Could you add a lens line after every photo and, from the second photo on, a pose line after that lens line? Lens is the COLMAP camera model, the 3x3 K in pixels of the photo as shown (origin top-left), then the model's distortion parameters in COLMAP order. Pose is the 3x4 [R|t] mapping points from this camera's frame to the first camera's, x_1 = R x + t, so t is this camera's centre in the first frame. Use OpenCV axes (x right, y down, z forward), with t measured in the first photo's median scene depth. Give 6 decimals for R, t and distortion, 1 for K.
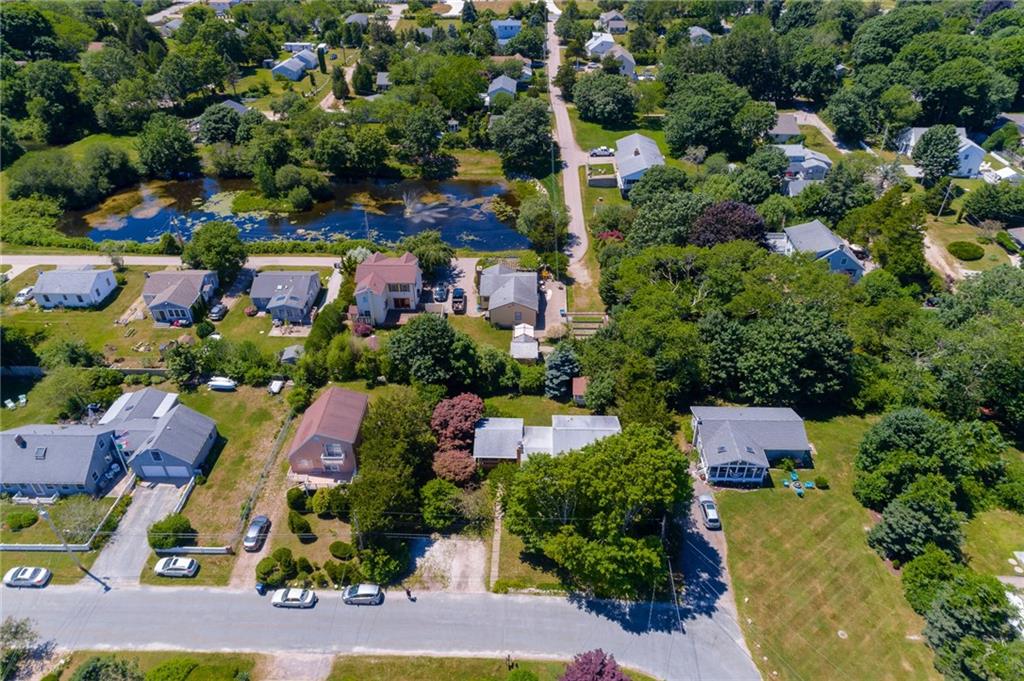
lens RADIAL K [[697.2, 0, 512.0], [0, 697.2, 340.5], [0, 0, 1]] dist [0.031472, 0.001127]
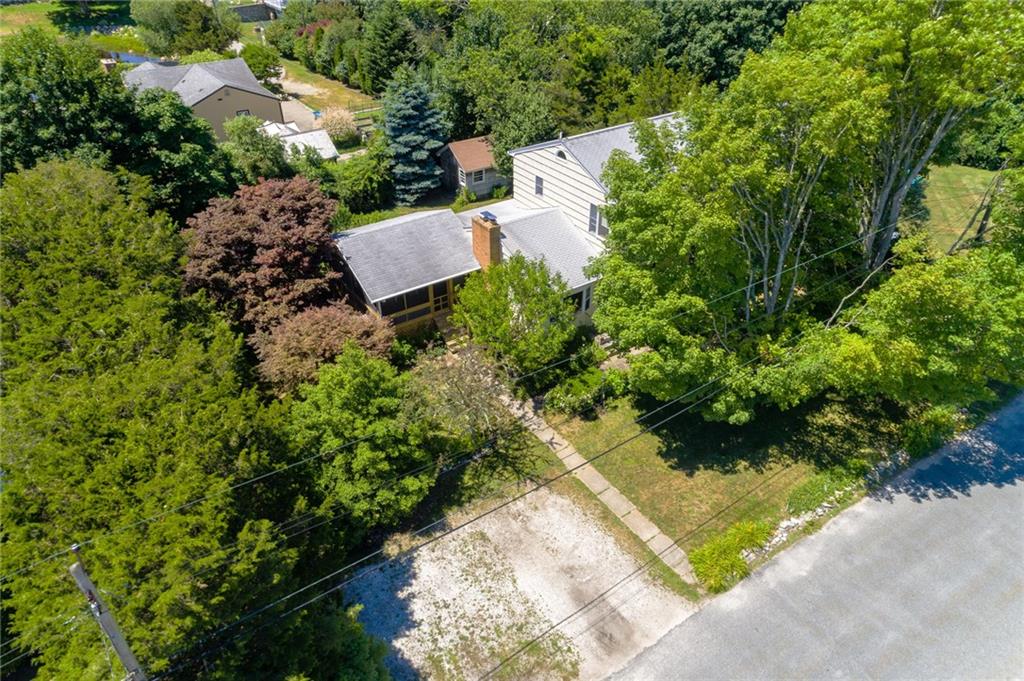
lens RADIAL K [[697.2, 0, 512.0], [0, 697.2, 340.5], [0, 0, 1]] dist [0.031472, 0.001127]
pose [[0.803100, -0.327898, 0.497506, -0.185932], [0.345487, 0.936532, 0.059549, 0.198244], [-0.485457, 0.124058, 0.865414, 0.712655]]
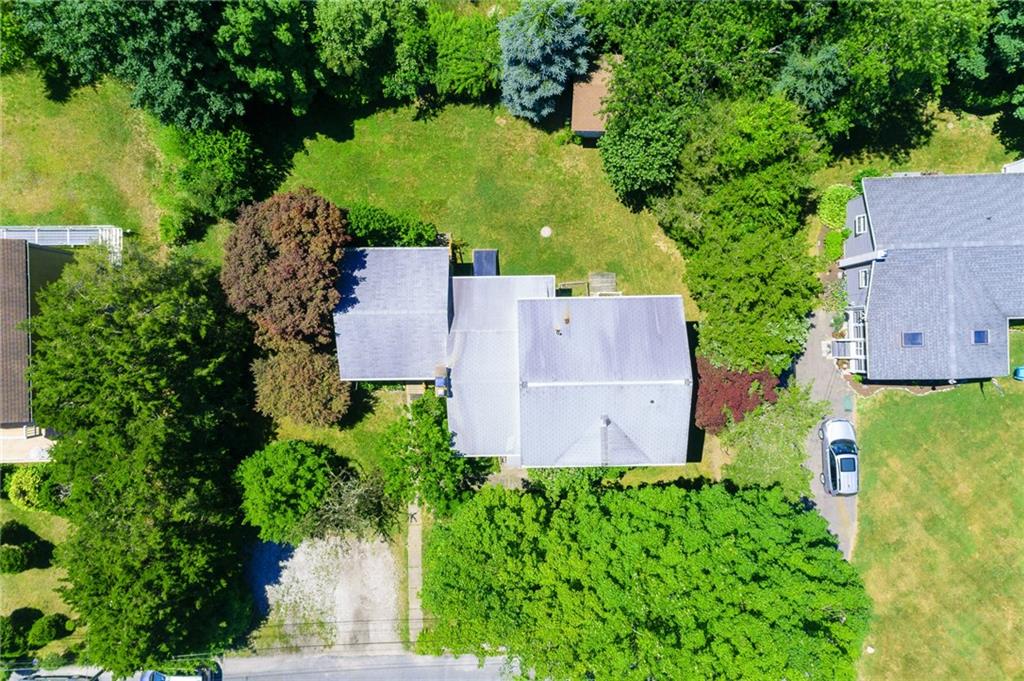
lens RADIAL K [[671.0, 0, 512.5], [0, 671.0, 318.4], [0, 0, 1]] dist [0.001926, 0.000604]
pose [[0.998586, -0.052698, 0.006955, 0.054222], [0.025105, 0.582918, 0.812143, -0.205274], [-0.046852, -0.810820, 0.583417, 0.825938]]
